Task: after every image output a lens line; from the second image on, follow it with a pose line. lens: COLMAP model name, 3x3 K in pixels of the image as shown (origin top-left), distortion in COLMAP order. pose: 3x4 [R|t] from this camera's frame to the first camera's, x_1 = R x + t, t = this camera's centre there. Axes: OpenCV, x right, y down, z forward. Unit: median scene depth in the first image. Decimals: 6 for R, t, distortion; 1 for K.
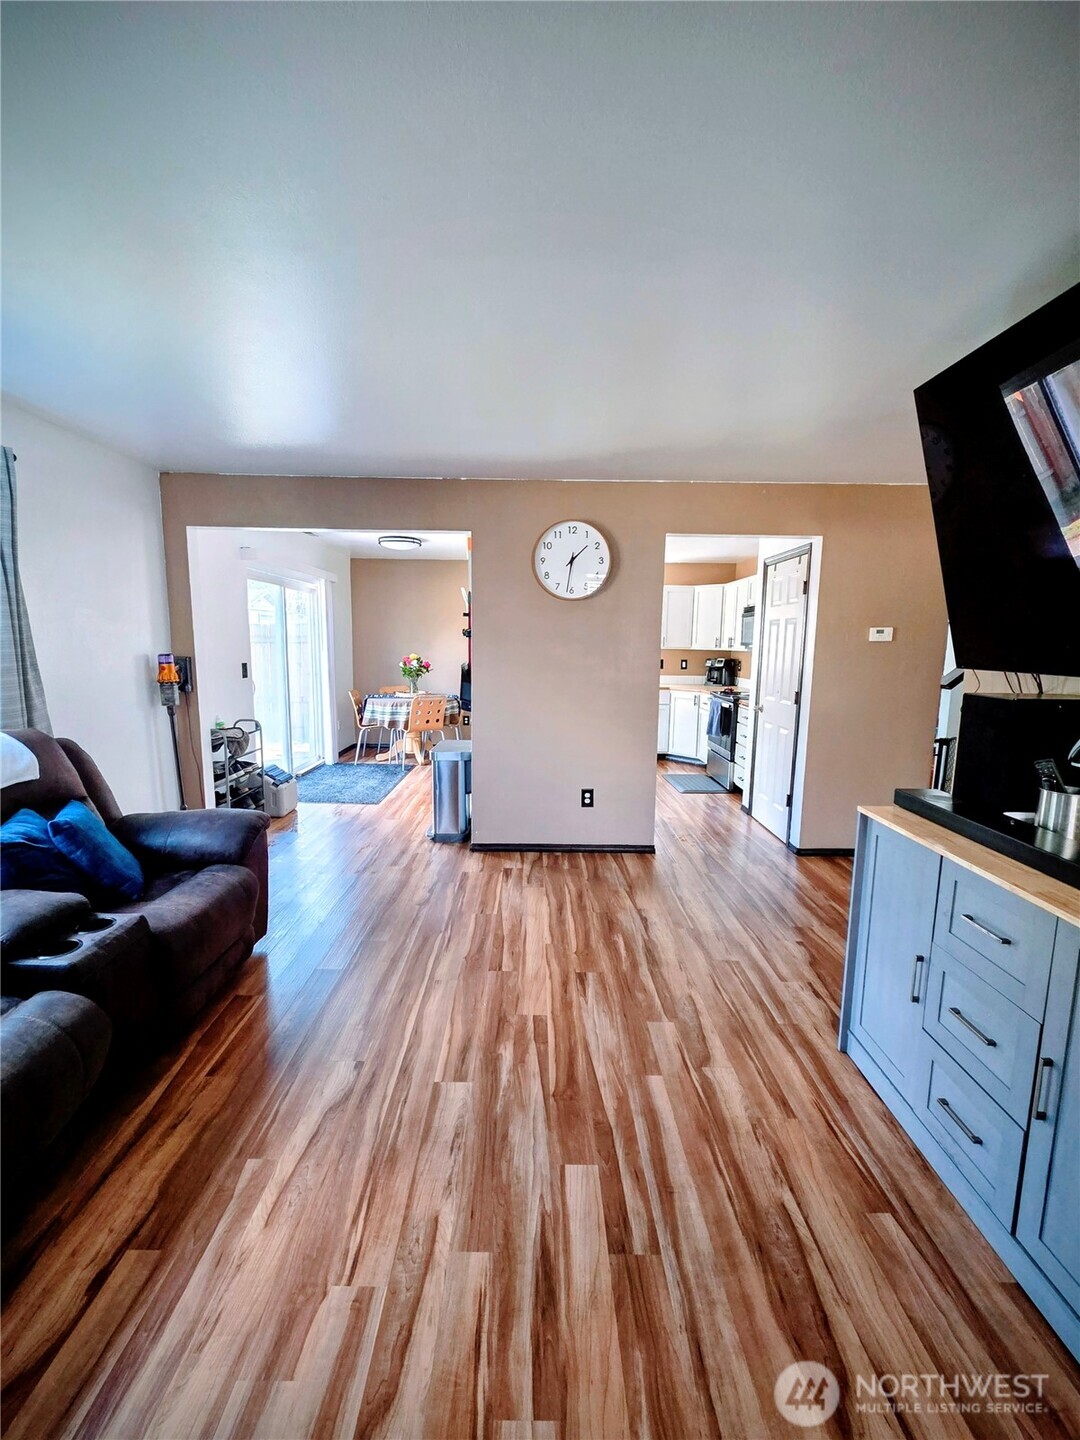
lens RADIAL K [[593.1, 0, 537.4], [0, 593.1, 727.9], [0, 0, 1]] dist [0.003450, 0.000233]
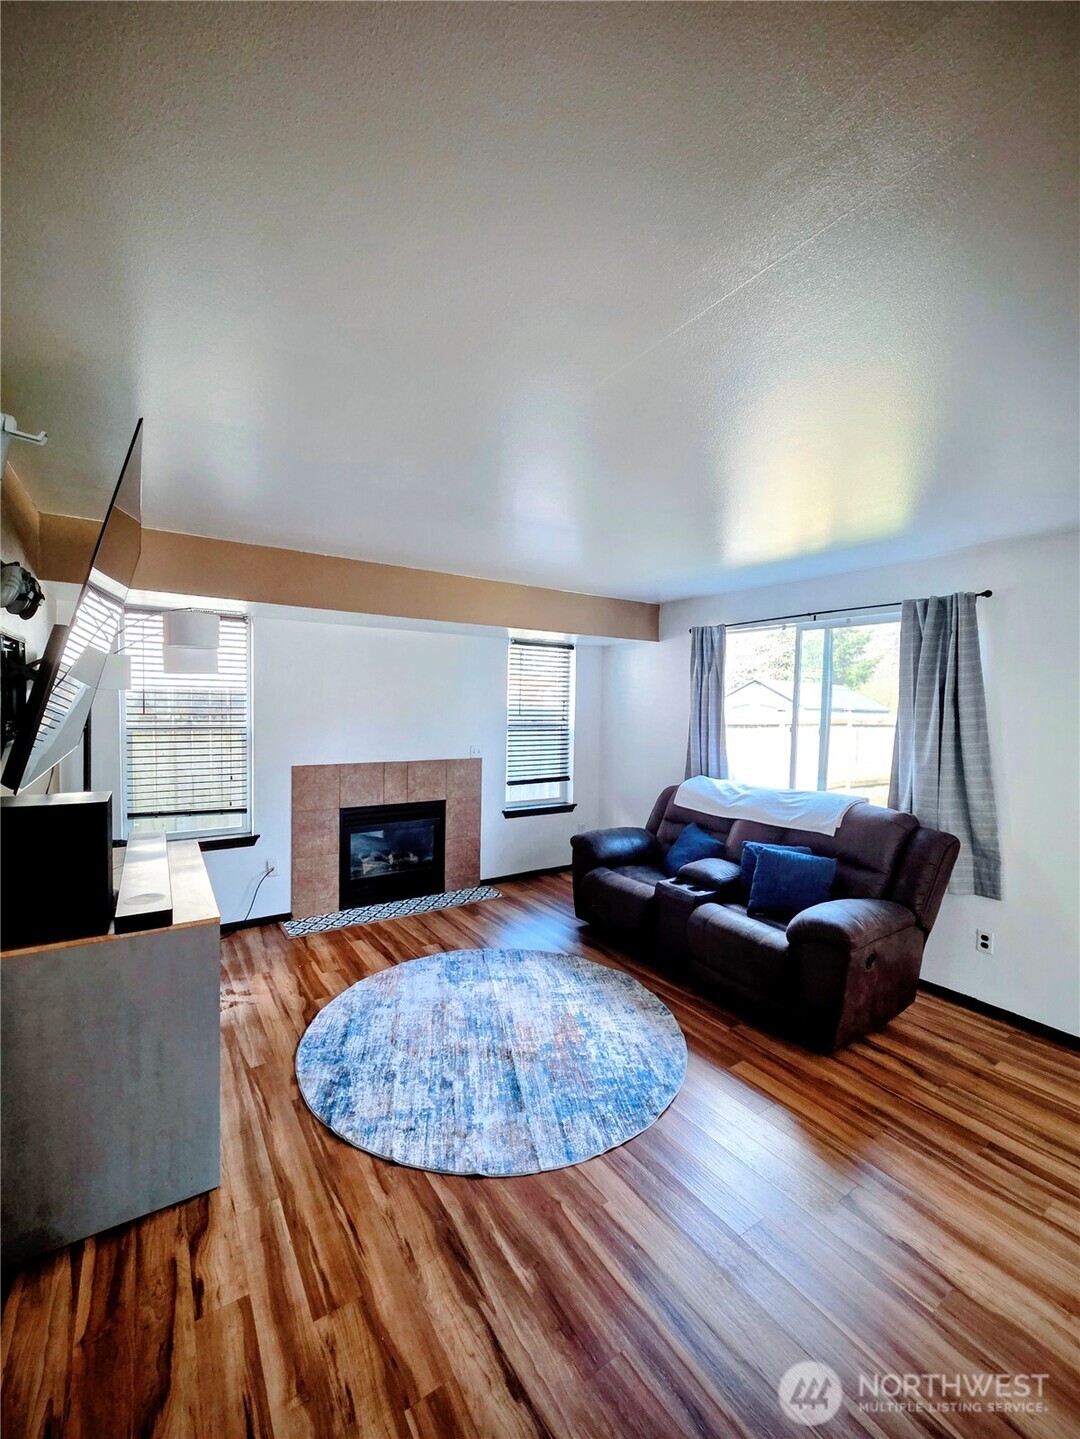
lens RADIAL K [[592.7, 0, 537.4], [0, 592.7, 727.4], [0, 0, 1]] dist [0.003450, 0.000233]
pose [[-0.830152, -0.006332, -0.557502, 0.639916], [-0.112150, 0.981393, 0.155851, -0.360574], [0.546142, 0.191903, -0.815416, 1.953098]]
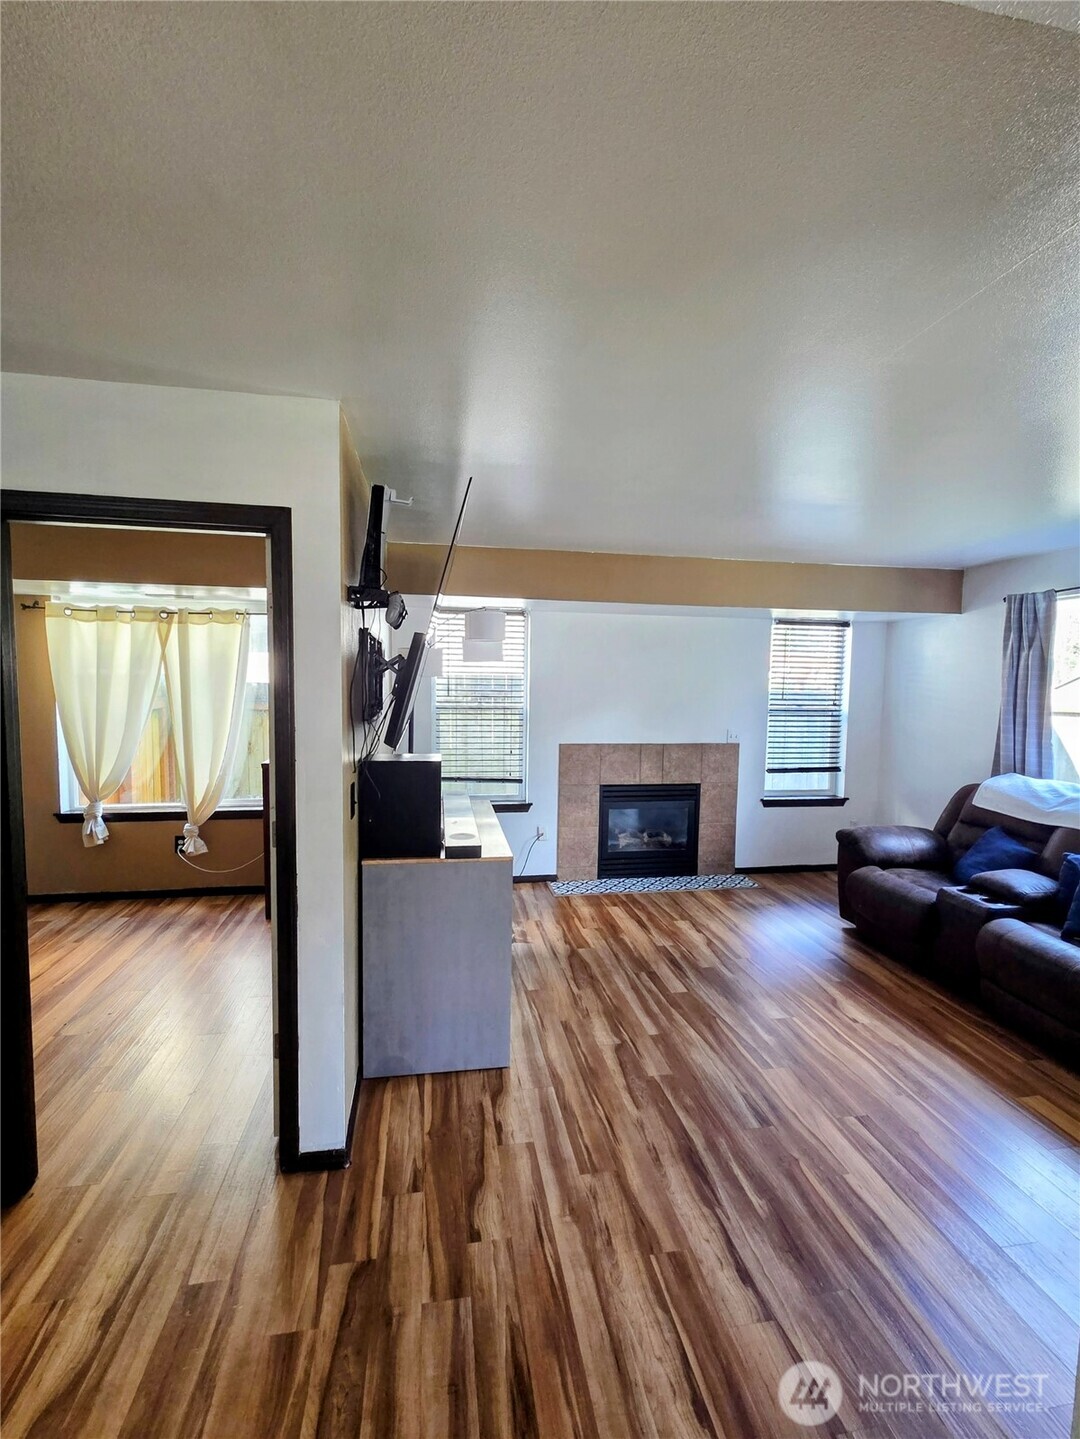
lens RADIAL K [[627.1, 0, 532.4], [0, 627.1, 724.3], [0, 0, 1]] dist [0.003335, -0.000071]
pose [[-0.985729, -0.017110, -0.167467, 0.708158], [-0.052796, 0.976051, 0.211039, -0.390721], [0.159845, 0.216869, -0.963025, 2.132521]]
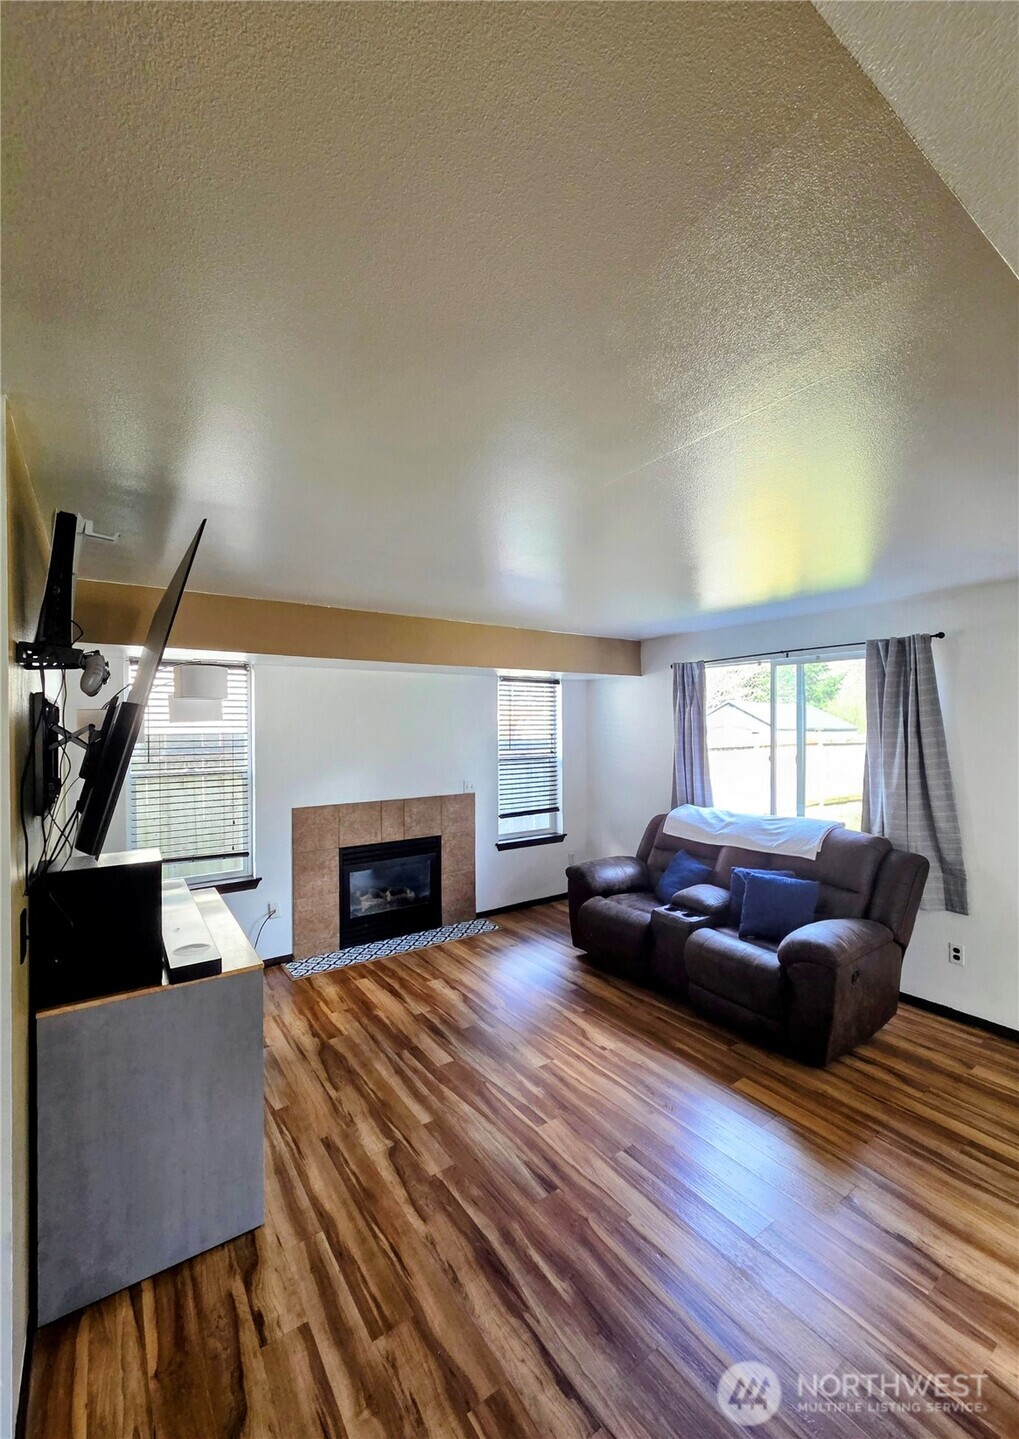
lens RADIAL K [[598.0, 0, 537.2], [0, 598.0, 724.1], [0, 0, 1]] dist [0.001721, 0.000486]
pose [[-0.804337, -0.009568, -0.594096, 0.762979], [-0.091824, 0.989860, 0.108377, -0.417083], [0.587035, 0.141724, -0.797060, 1.993404]]
